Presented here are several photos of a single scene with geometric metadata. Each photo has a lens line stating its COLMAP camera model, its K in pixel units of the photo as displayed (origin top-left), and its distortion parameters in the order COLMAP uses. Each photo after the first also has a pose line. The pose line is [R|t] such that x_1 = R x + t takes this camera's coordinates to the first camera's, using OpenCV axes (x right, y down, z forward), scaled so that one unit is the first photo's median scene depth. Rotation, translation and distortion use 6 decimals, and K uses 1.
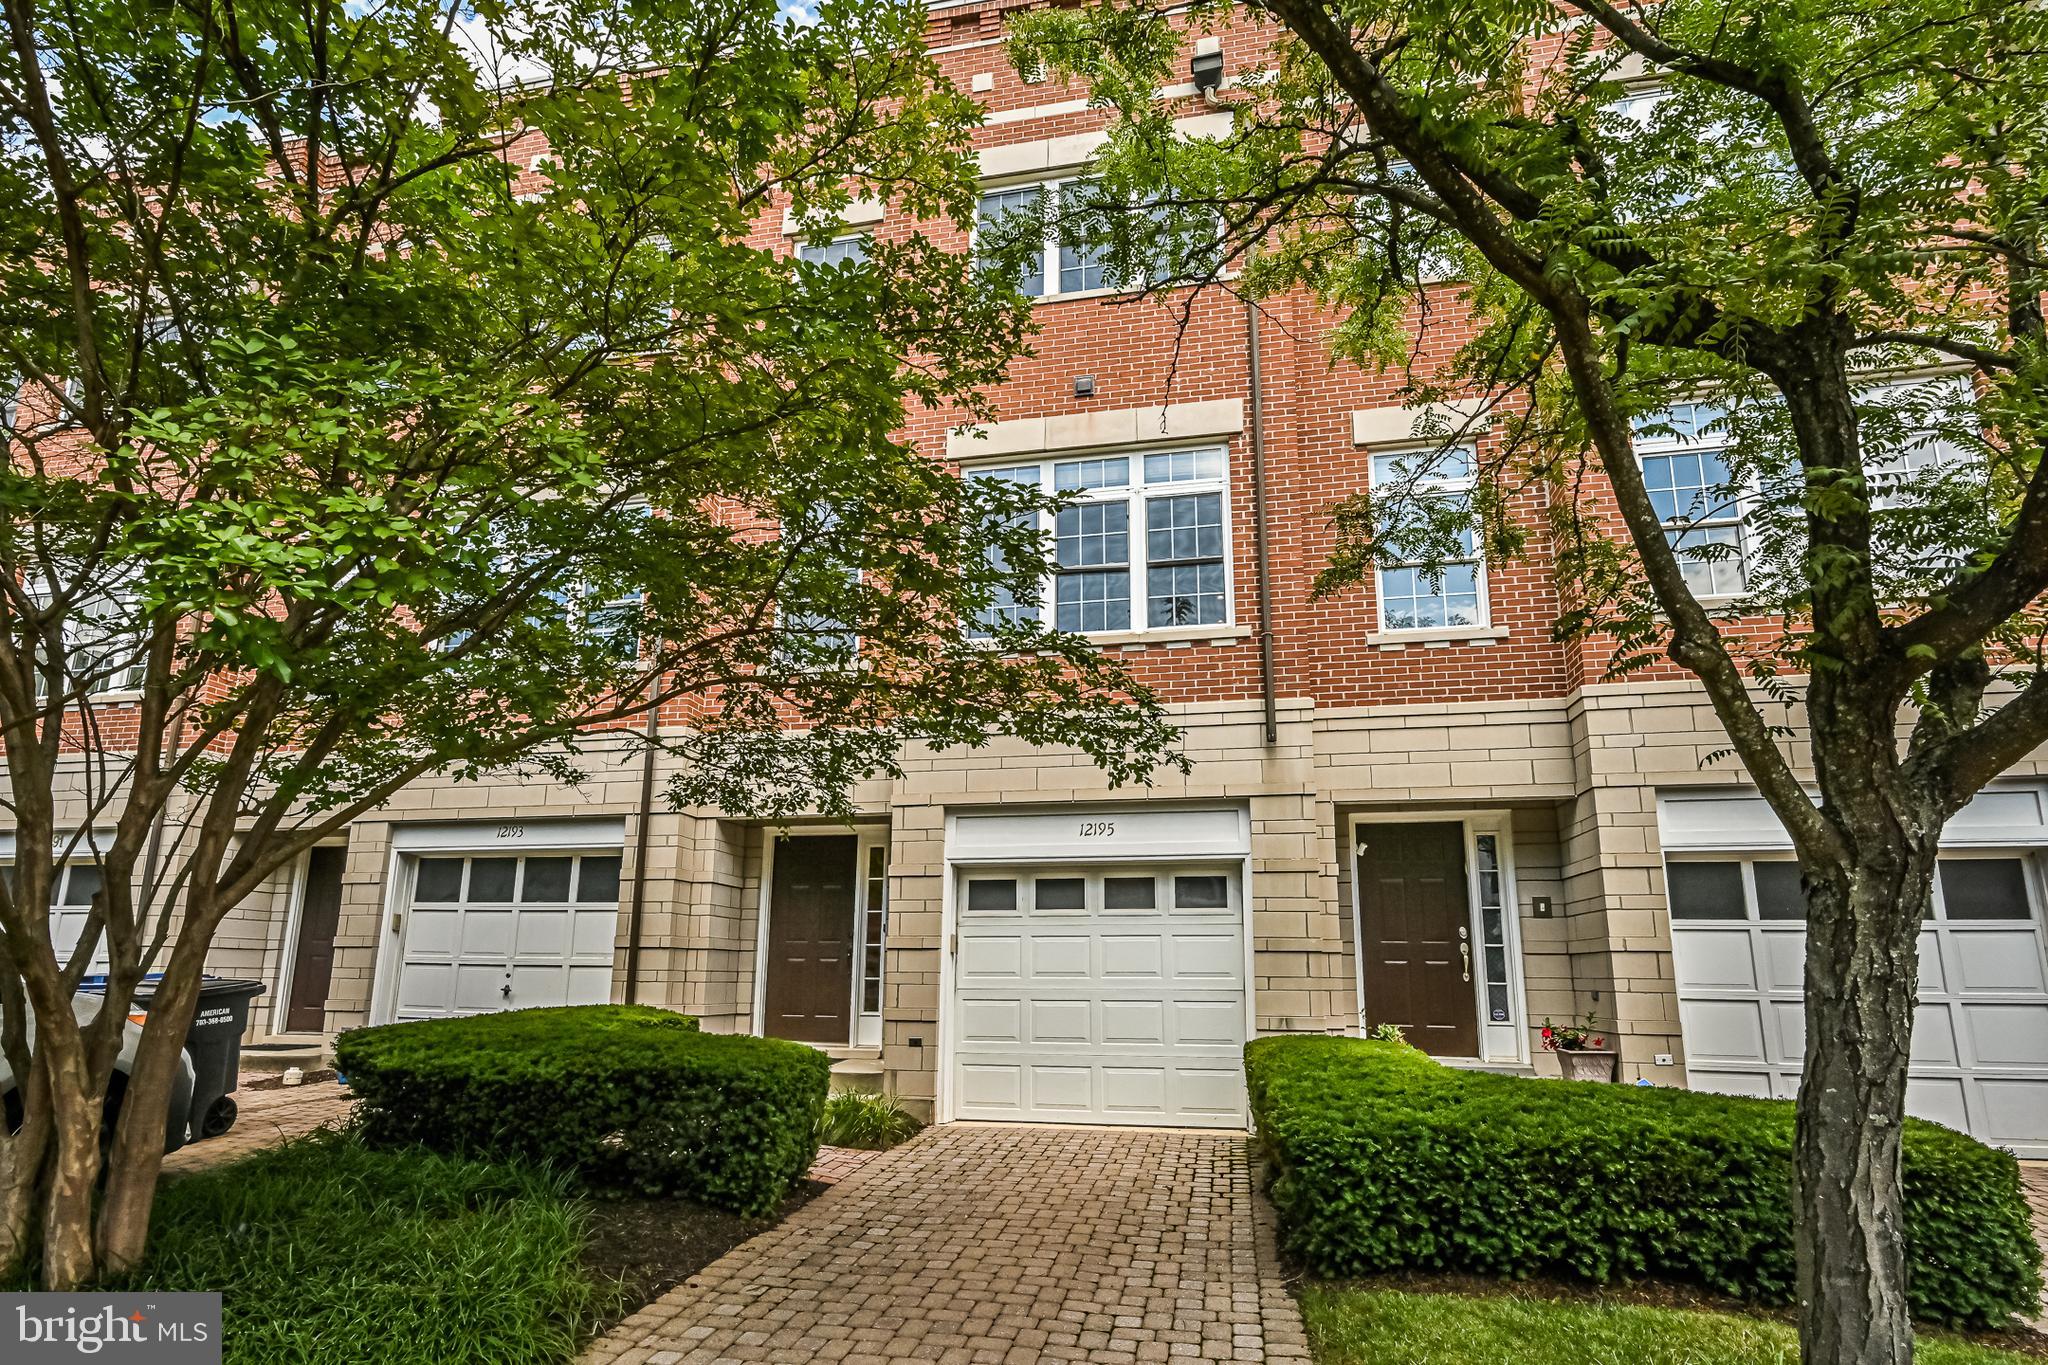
lens RADIAL K [[1233.0, 0, 1022.8], [0, 1233.0, 687.7], [0, 0, 1]] dist [-0.001937, 0.001185]
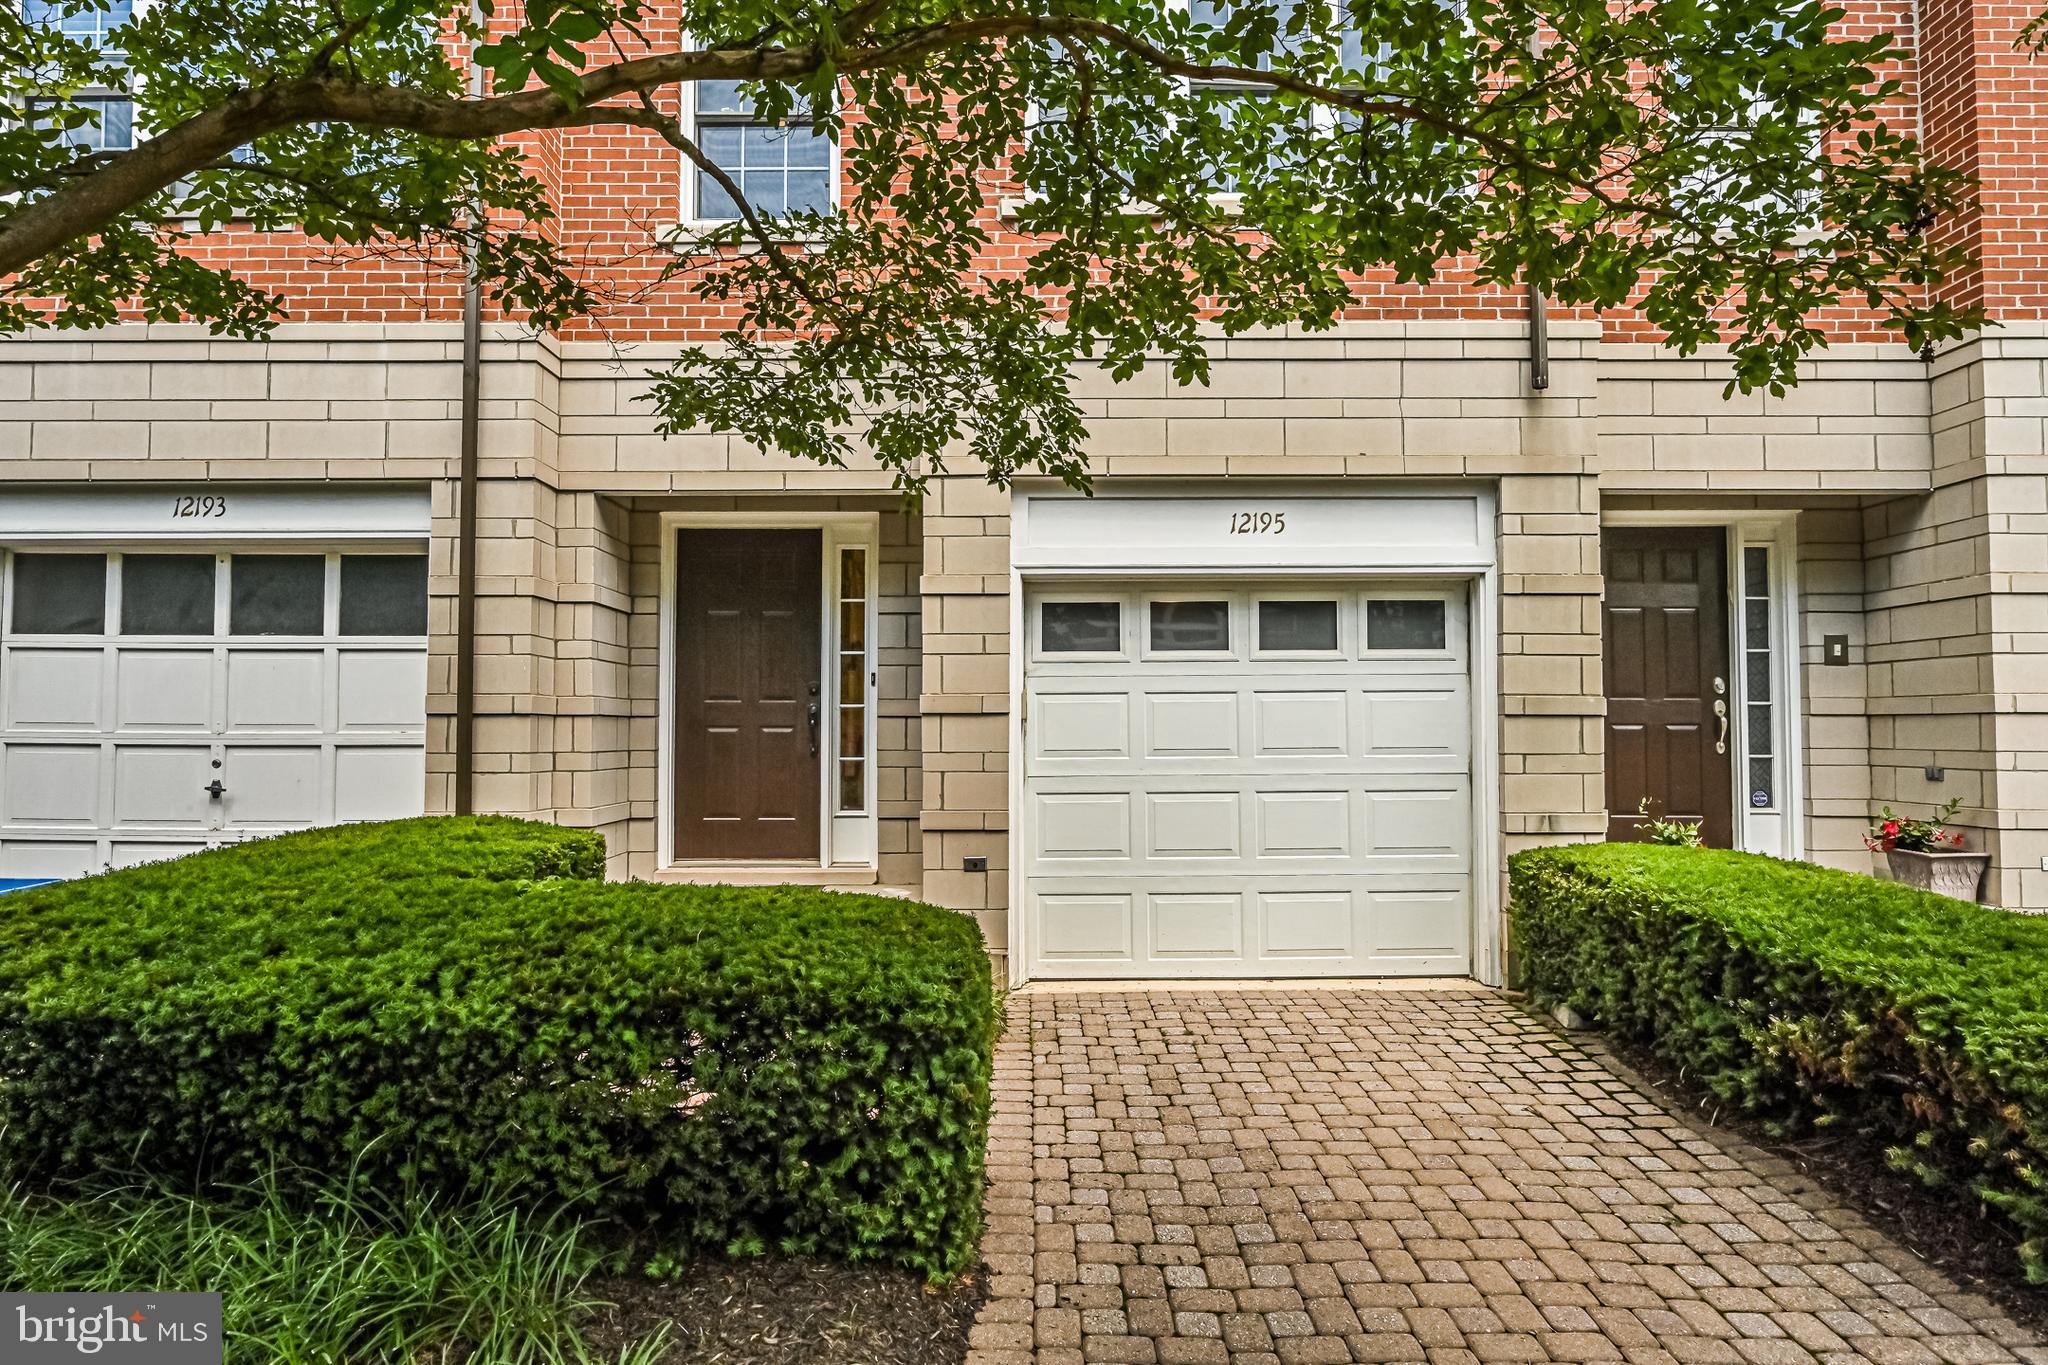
lens RADIAL K [[1388.5, 0, 1020.7], [0, 1388.5, 674.3], [0, 0, 1]] dist [-0.000884, -0.000480]
pose [[0.977456, -0.000278, 0.211140, -0.202259], [-0.040487, 0.981196, 0.188722, 0.062808], [-0.207223, -0.193016, 0.959064, 0.343327]]
